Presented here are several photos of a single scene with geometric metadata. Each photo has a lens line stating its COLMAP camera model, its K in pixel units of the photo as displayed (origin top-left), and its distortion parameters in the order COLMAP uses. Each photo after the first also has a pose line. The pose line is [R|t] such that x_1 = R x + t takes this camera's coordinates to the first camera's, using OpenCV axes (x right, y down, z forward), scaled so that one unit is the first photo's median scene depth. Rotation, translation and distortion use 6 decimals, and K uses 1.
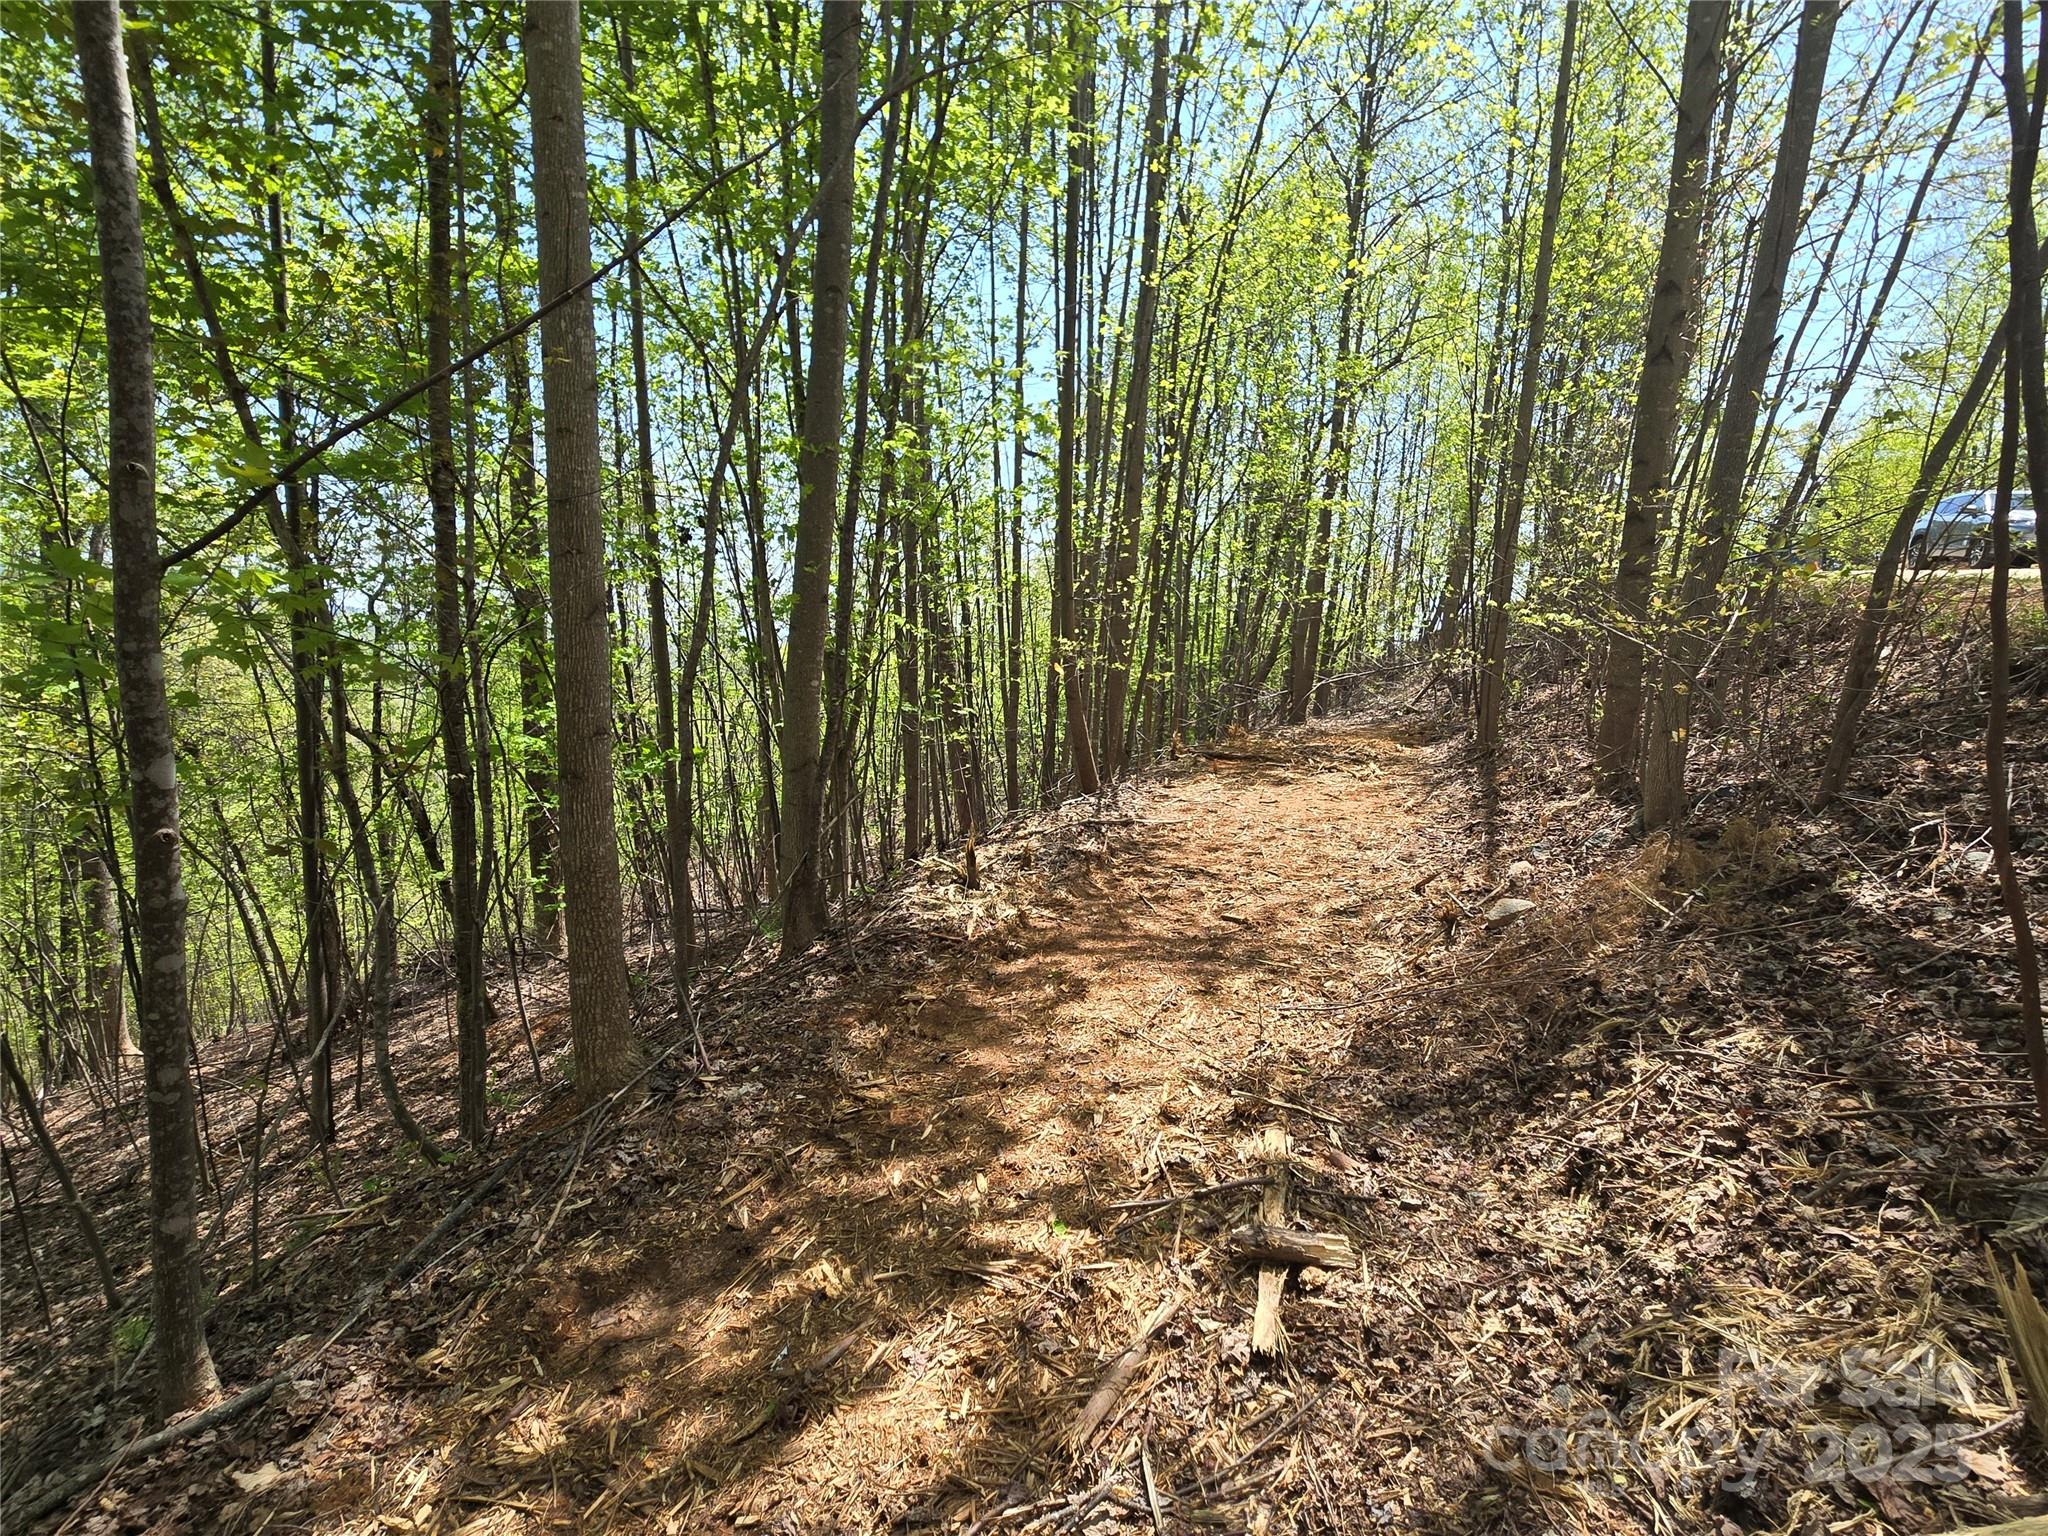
lens RADIAL K [[921.4, 0, 1036.0], [0, 921.4, 769.4], [0, 0, 1]] dist [0.009609, 0.000502]
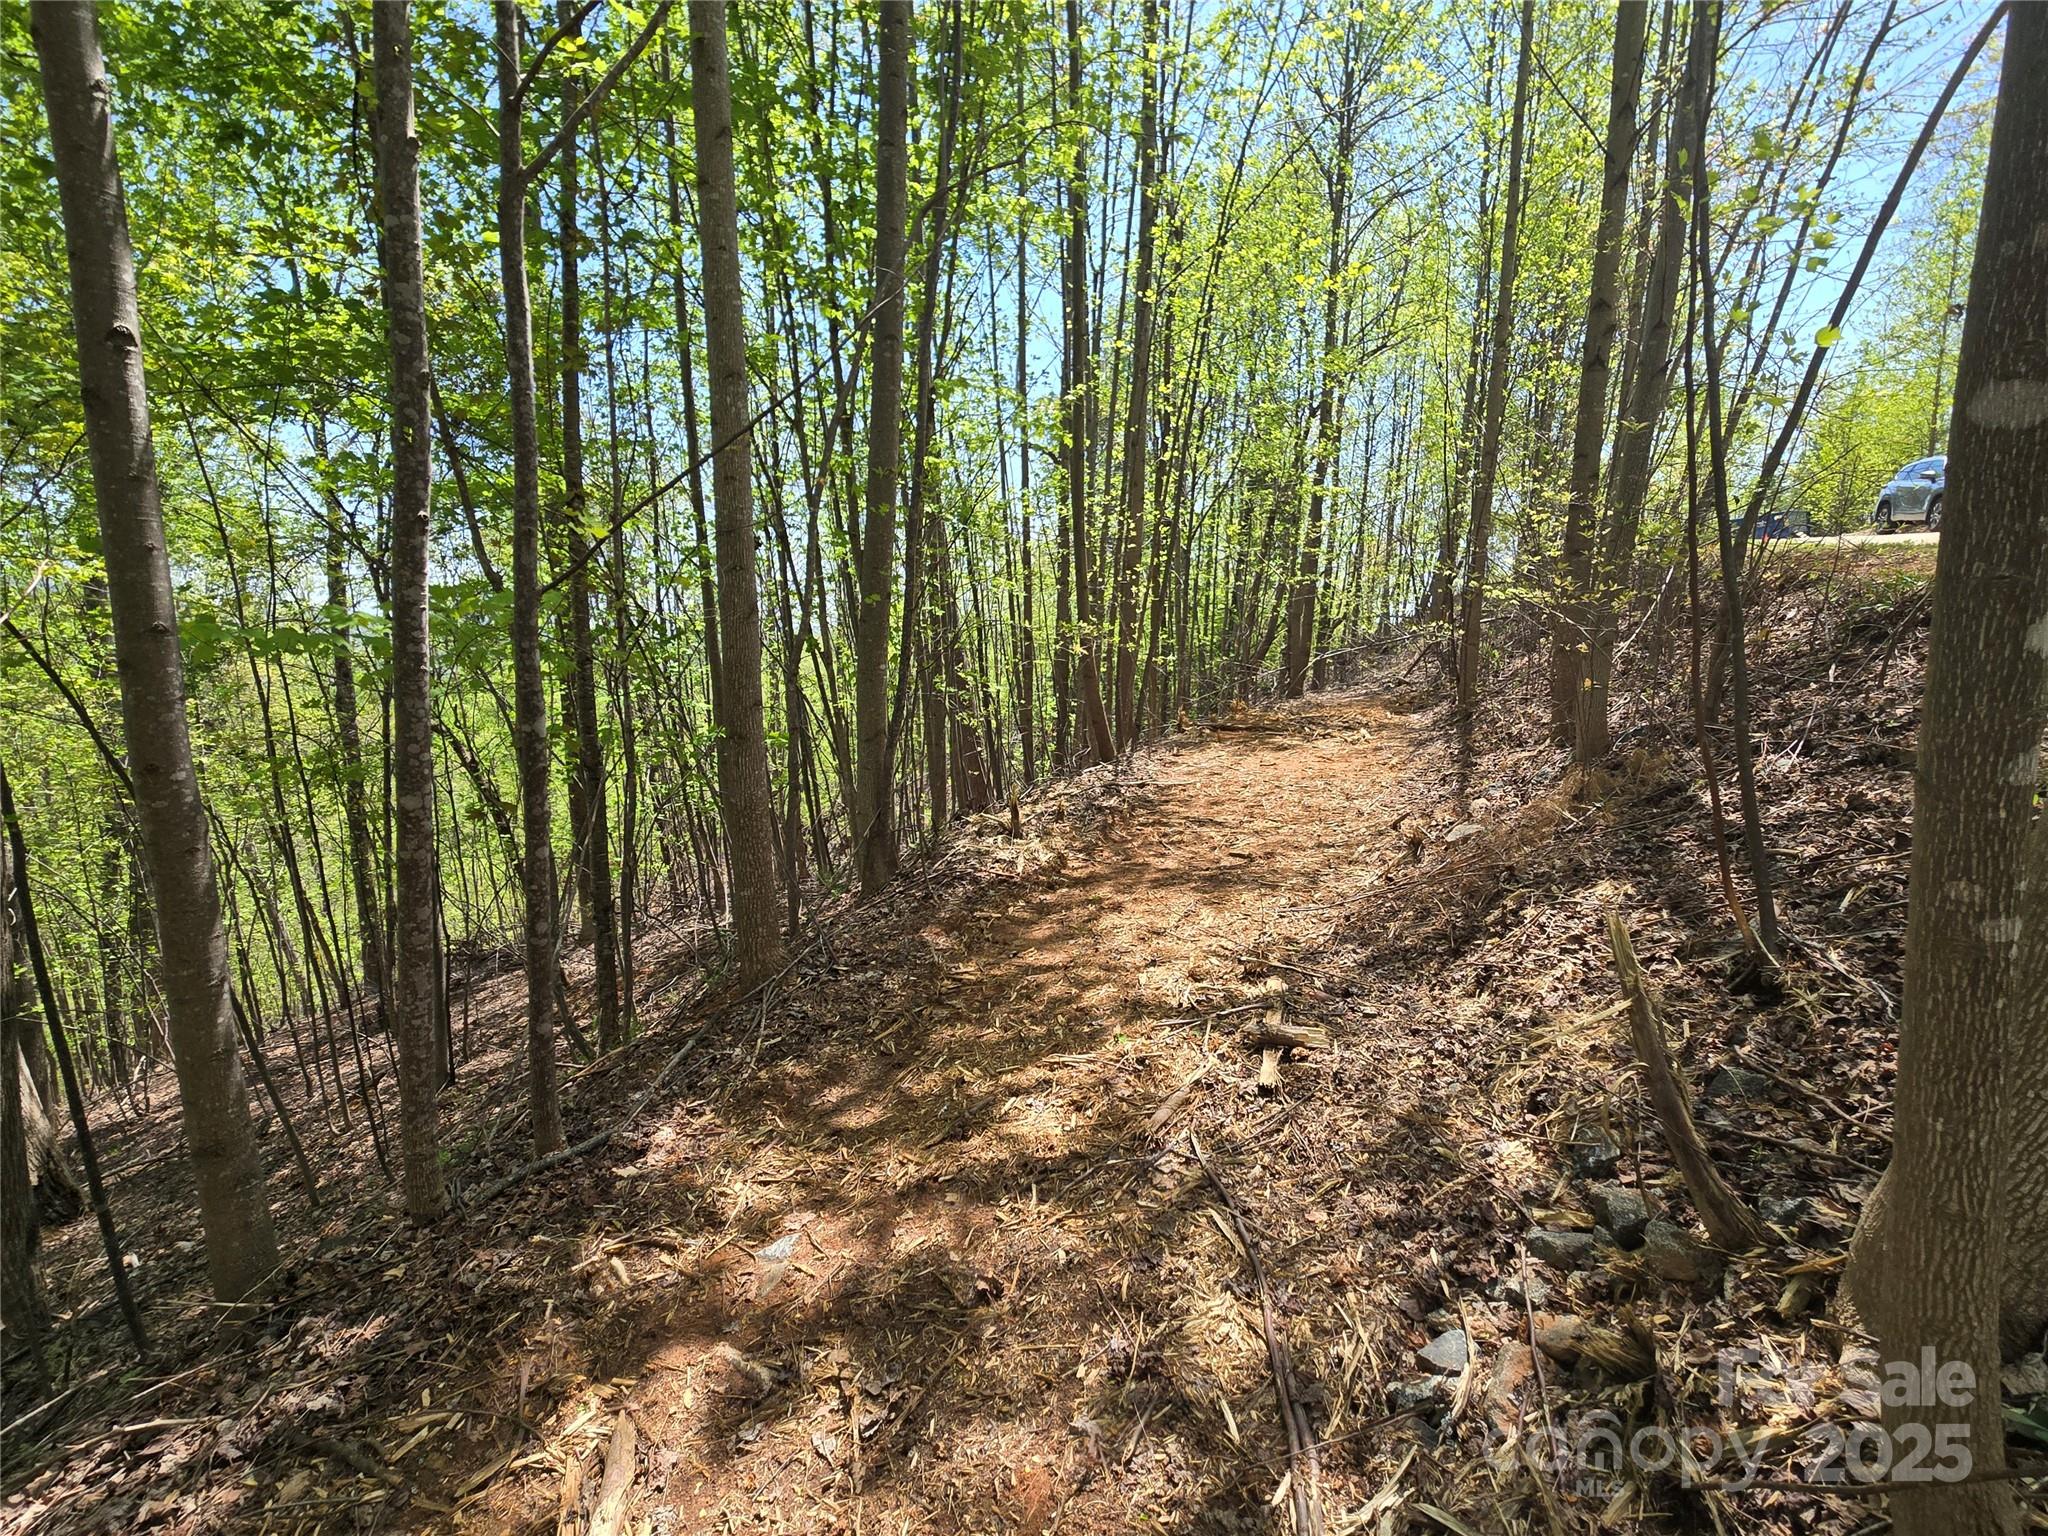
lens RADIAL K [[921.4, 0, 1022.0], [0, 921.4, 756.2], [0, 0, 1]] dist [0.009609, 0.000502]
pose [[0.999463, -0.028132, -0.016829, -0.042693], [0.028141, 0.999604, 0.000305, 0.026461], [0.016814, -0.000778, 0.999858, -0.193734]]
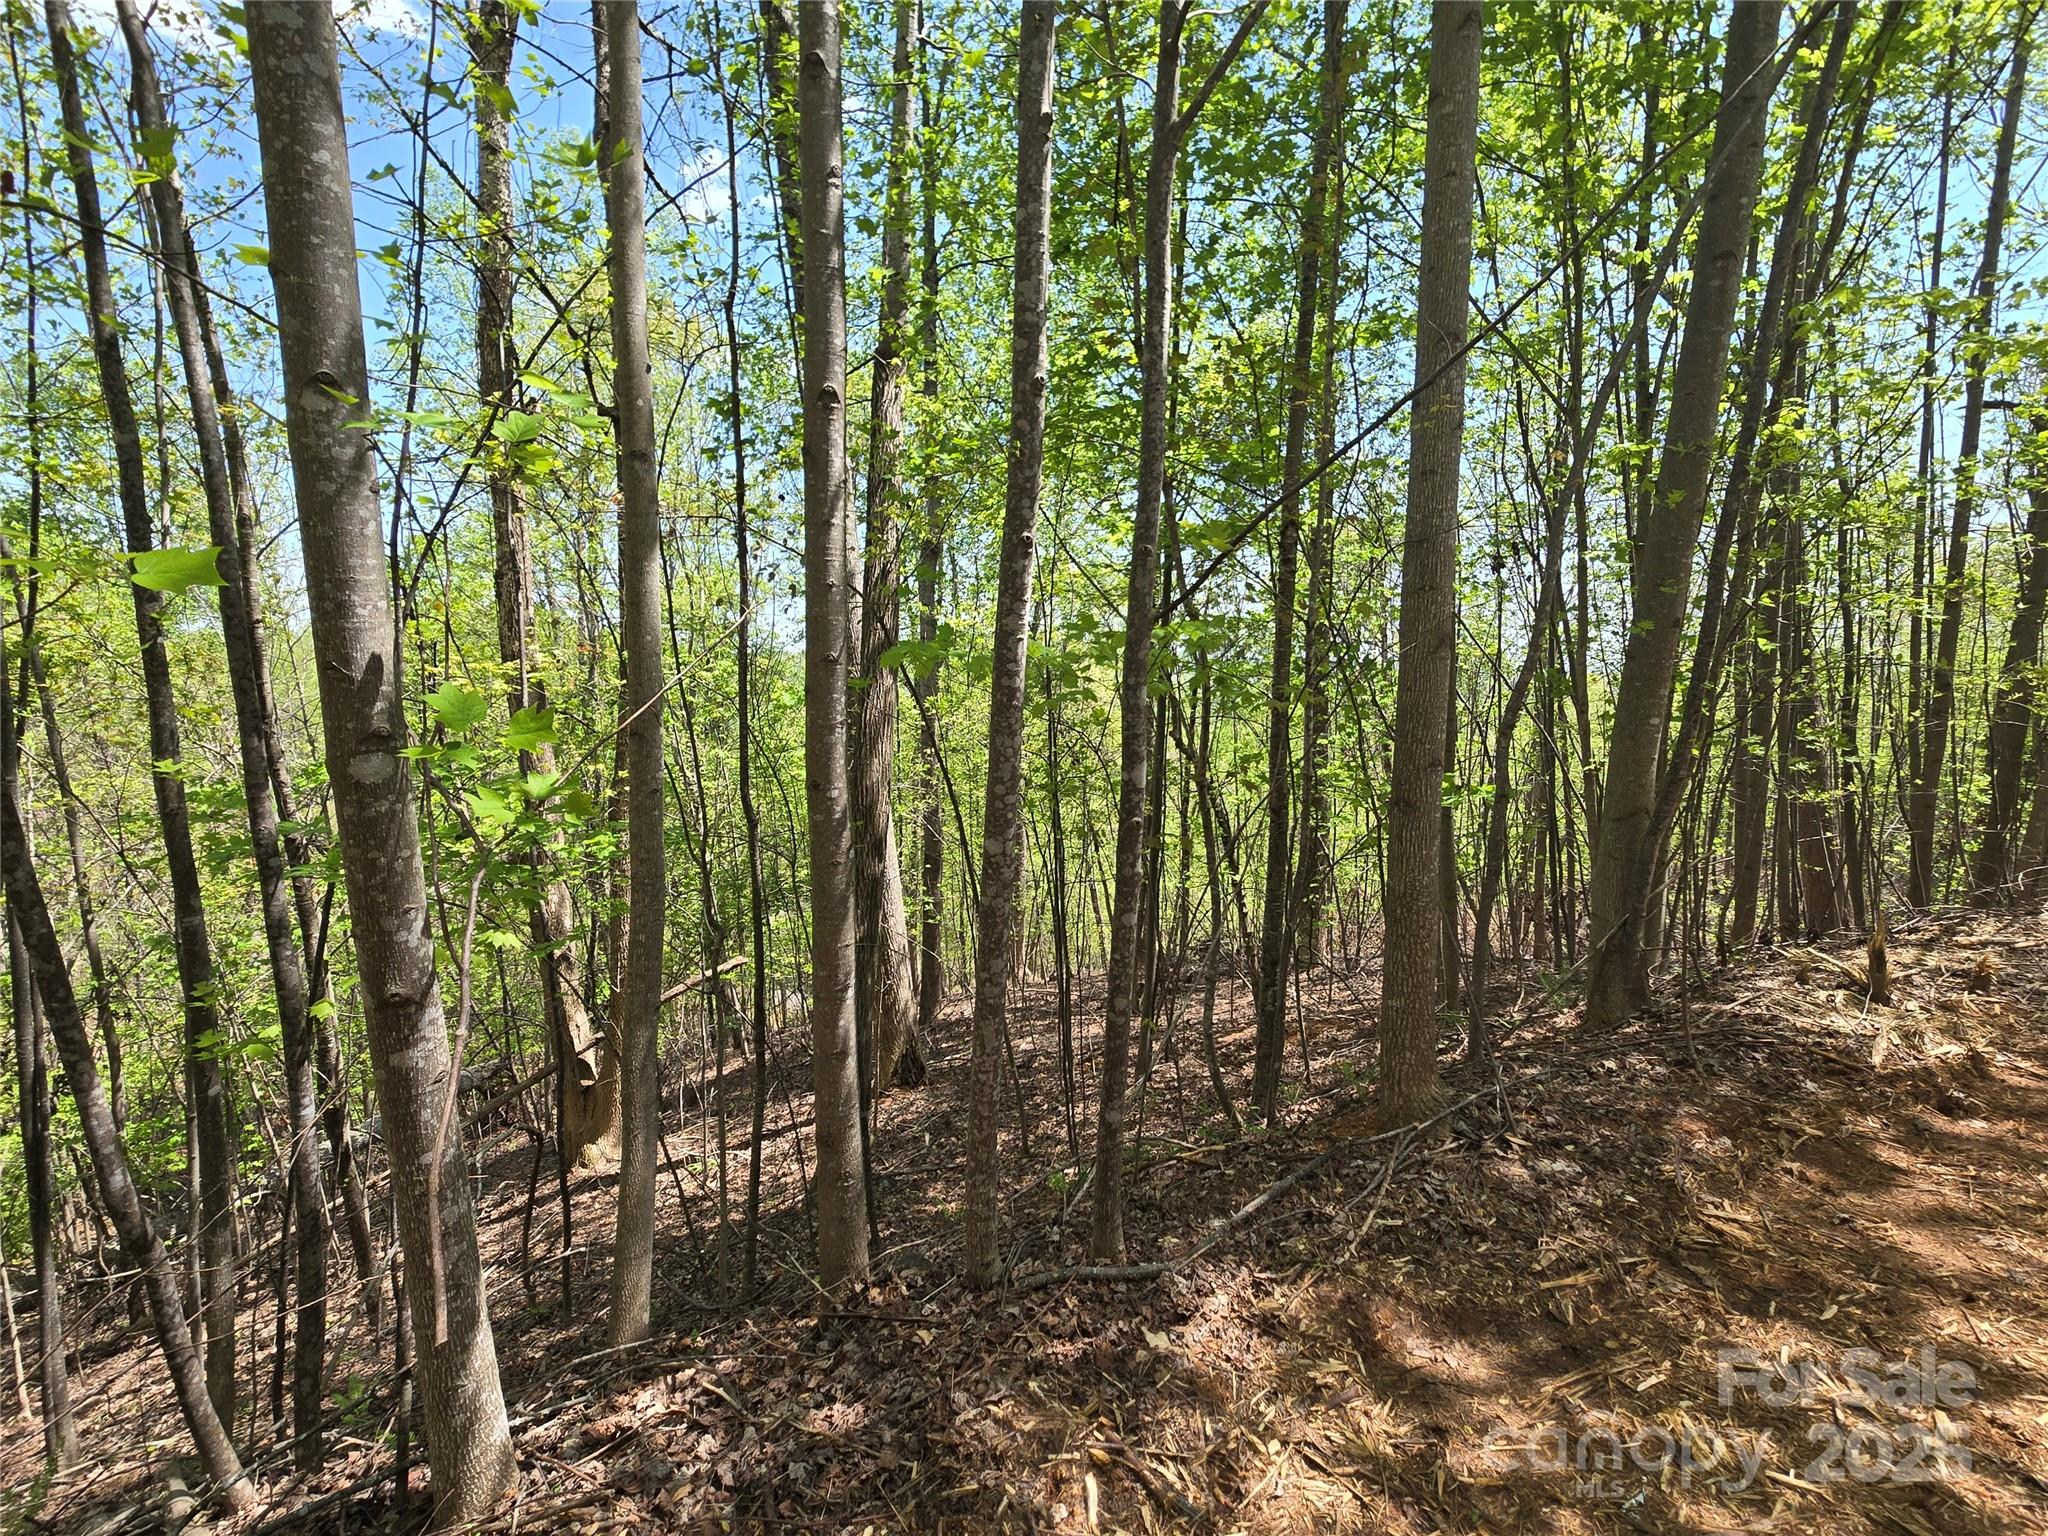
lens RADIAL K [[921.4, 0, 1035.2], [0, 921.4, 768.6], [0, 0, 1]] dist [0.009609, 0.000502]
pose [[0.712846, 0.062958, -0.698489, -0.044788], [-0.087938, 0.996126, 0.000039, 0.001505], [0.695786, 0.061396, 0.715620, -0.020423]]
